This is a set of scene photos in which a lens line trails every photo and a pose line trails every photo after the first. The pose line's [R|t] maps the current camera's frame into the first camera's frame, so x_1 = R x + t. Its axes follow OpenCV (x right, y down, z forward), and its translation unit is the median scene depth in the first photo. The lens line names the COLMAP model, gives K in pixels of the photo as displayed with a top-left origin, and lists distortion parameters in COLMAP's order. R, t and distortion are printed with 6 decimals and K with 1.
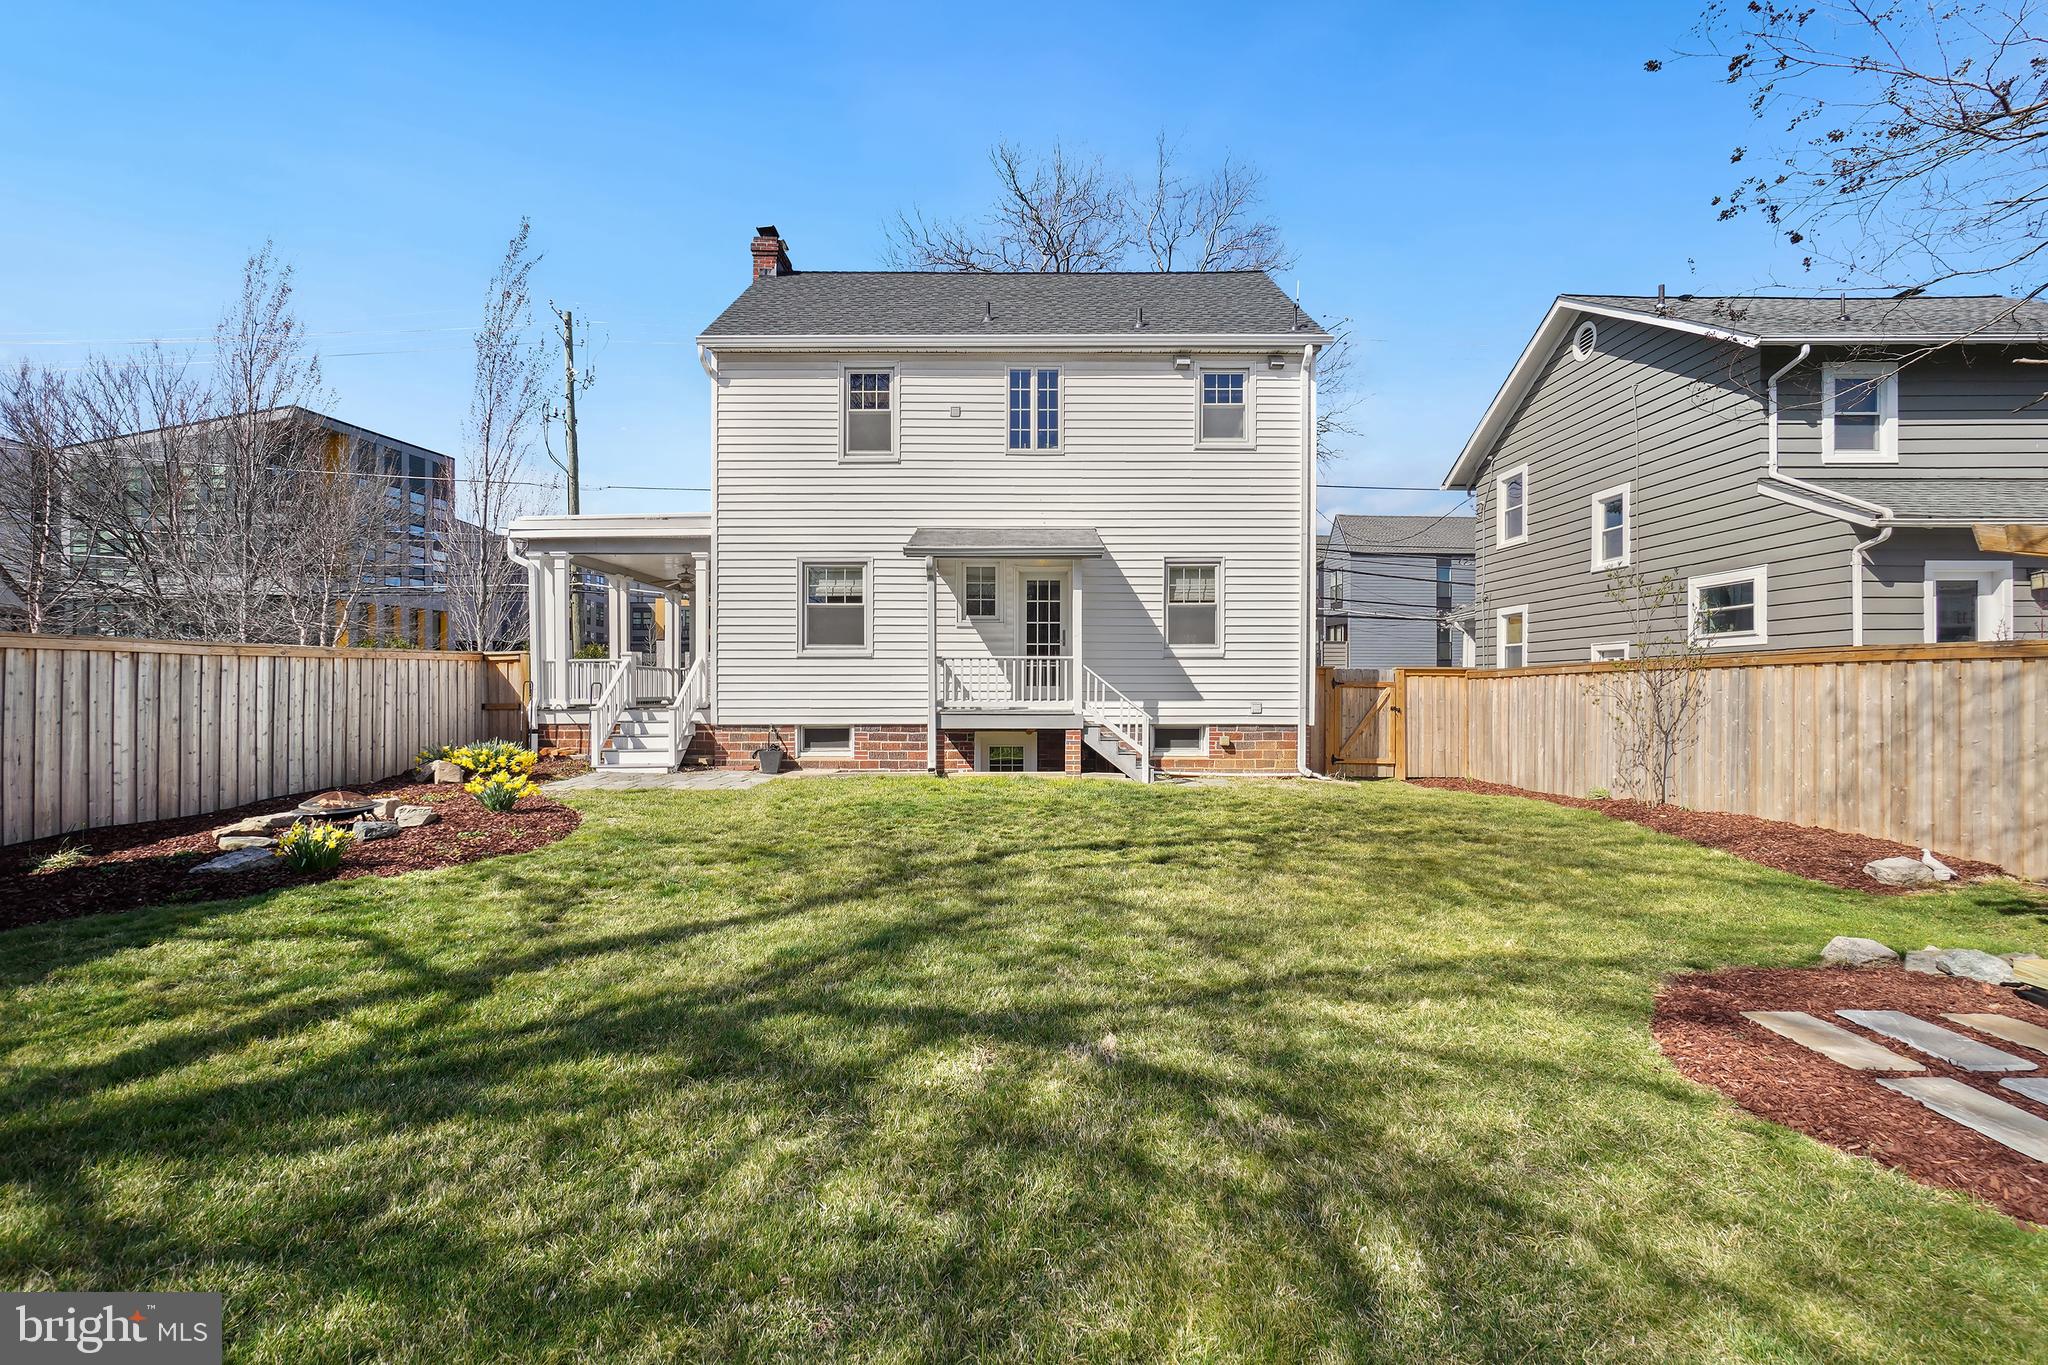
lens RADIAL K [[887.4, 0, 1024.0], [0, 887.4, 682.5], [0, 0, 1]] dist [-0.007043, -0.000339]
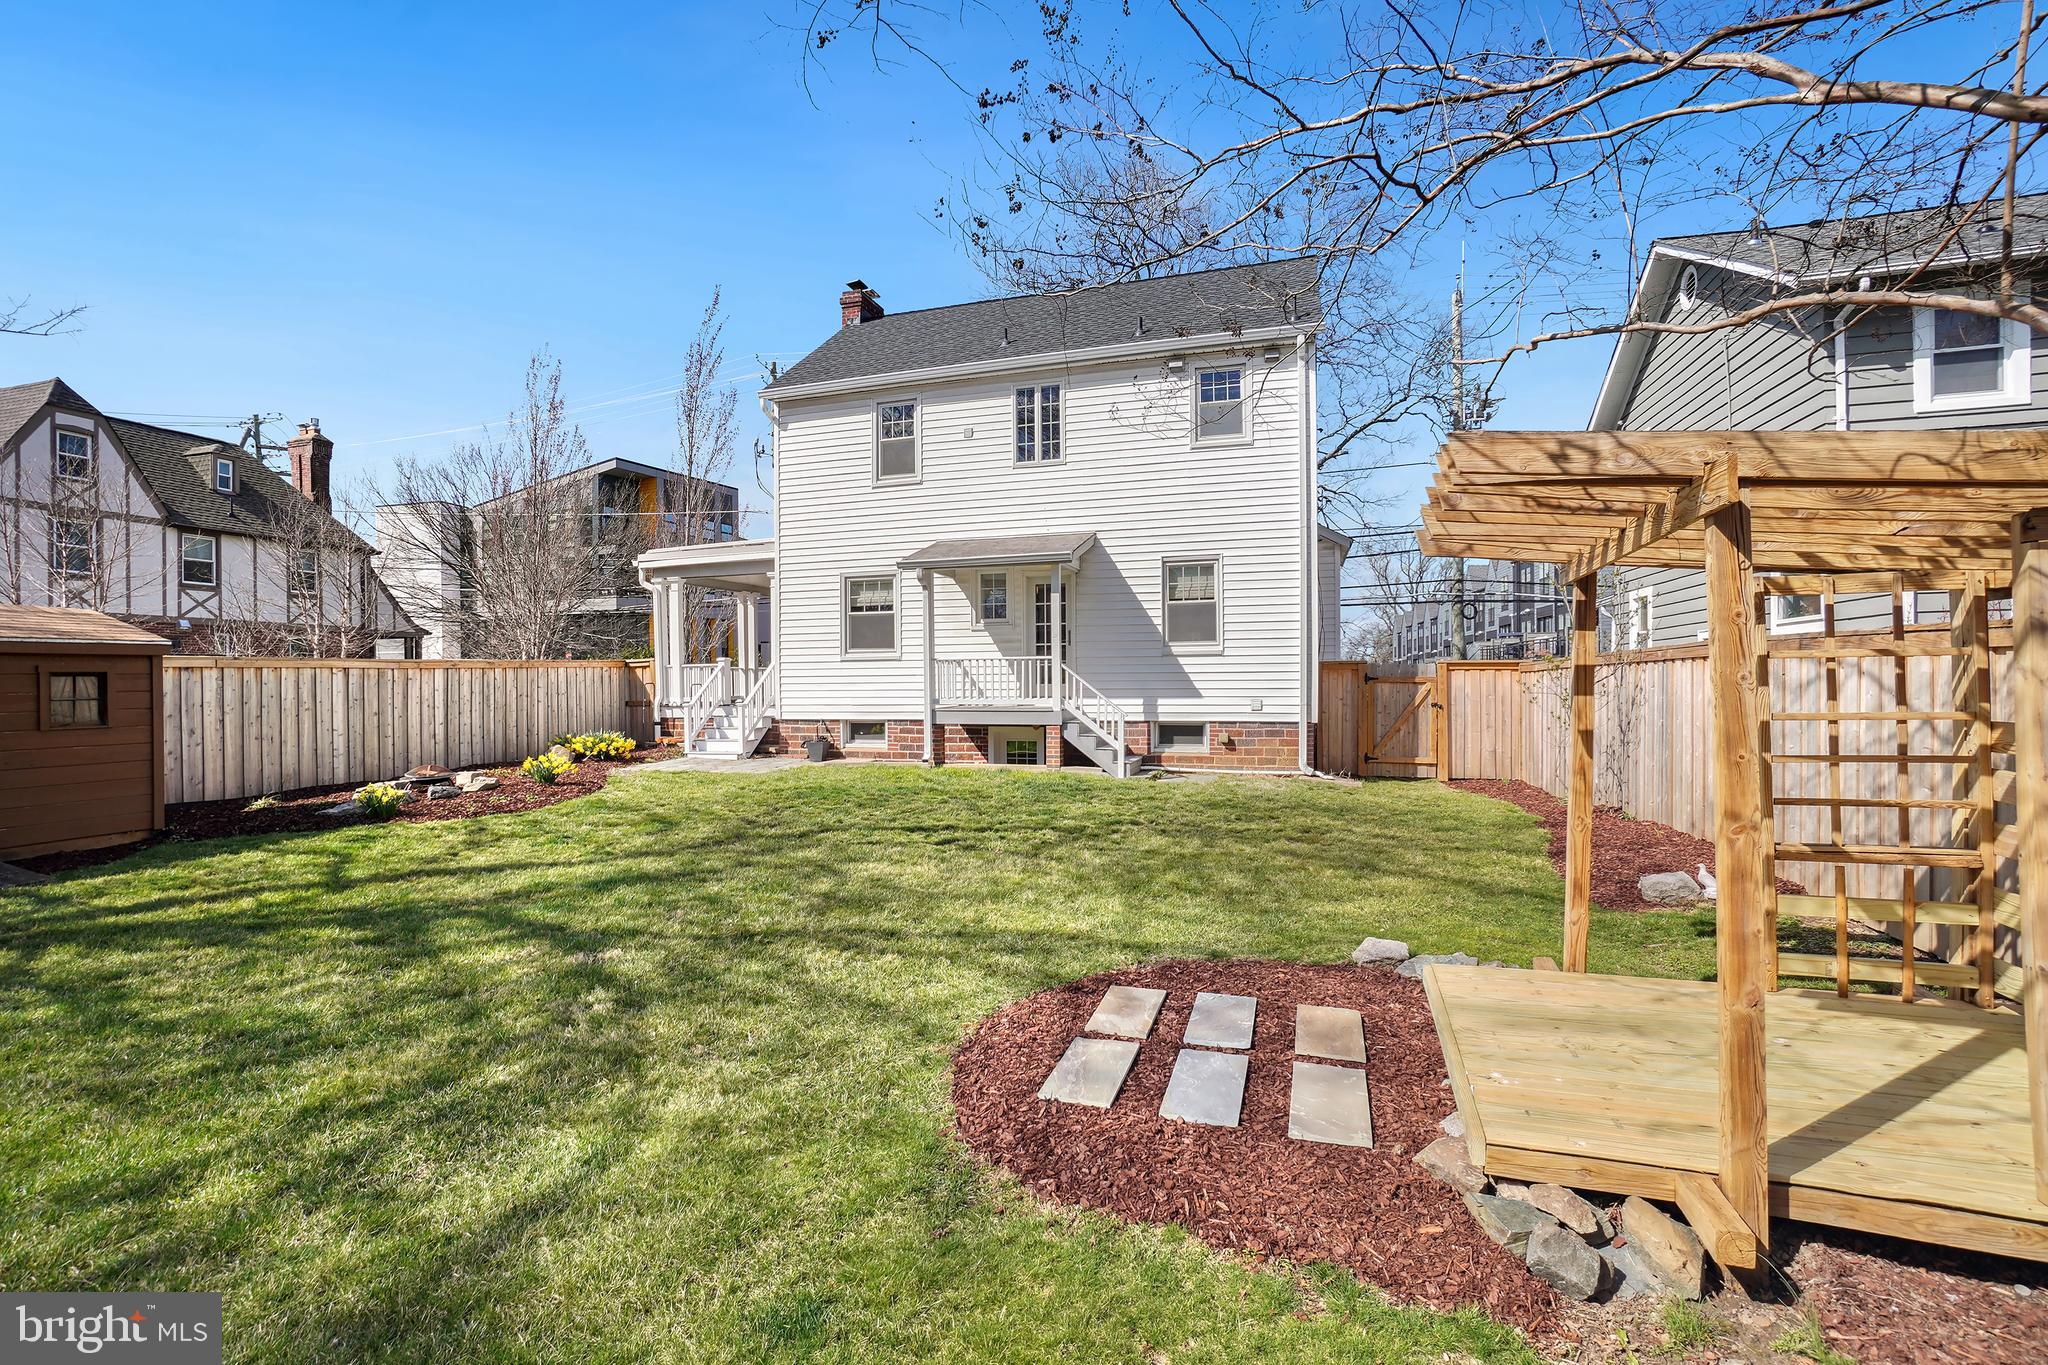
lens RADIAL K [[899.4, 0, 1024.0], [0, 899.4, 682.5], [0, 0, 1]] dist [-0.075100, 0.030142]
pose [[0.953813, -0.007517, -0.300308, 0.314631], [0.009734, 0.999935, 0.005886, -0.004479], [0.300244, -0.008537, 0.953824, -0.029237]]
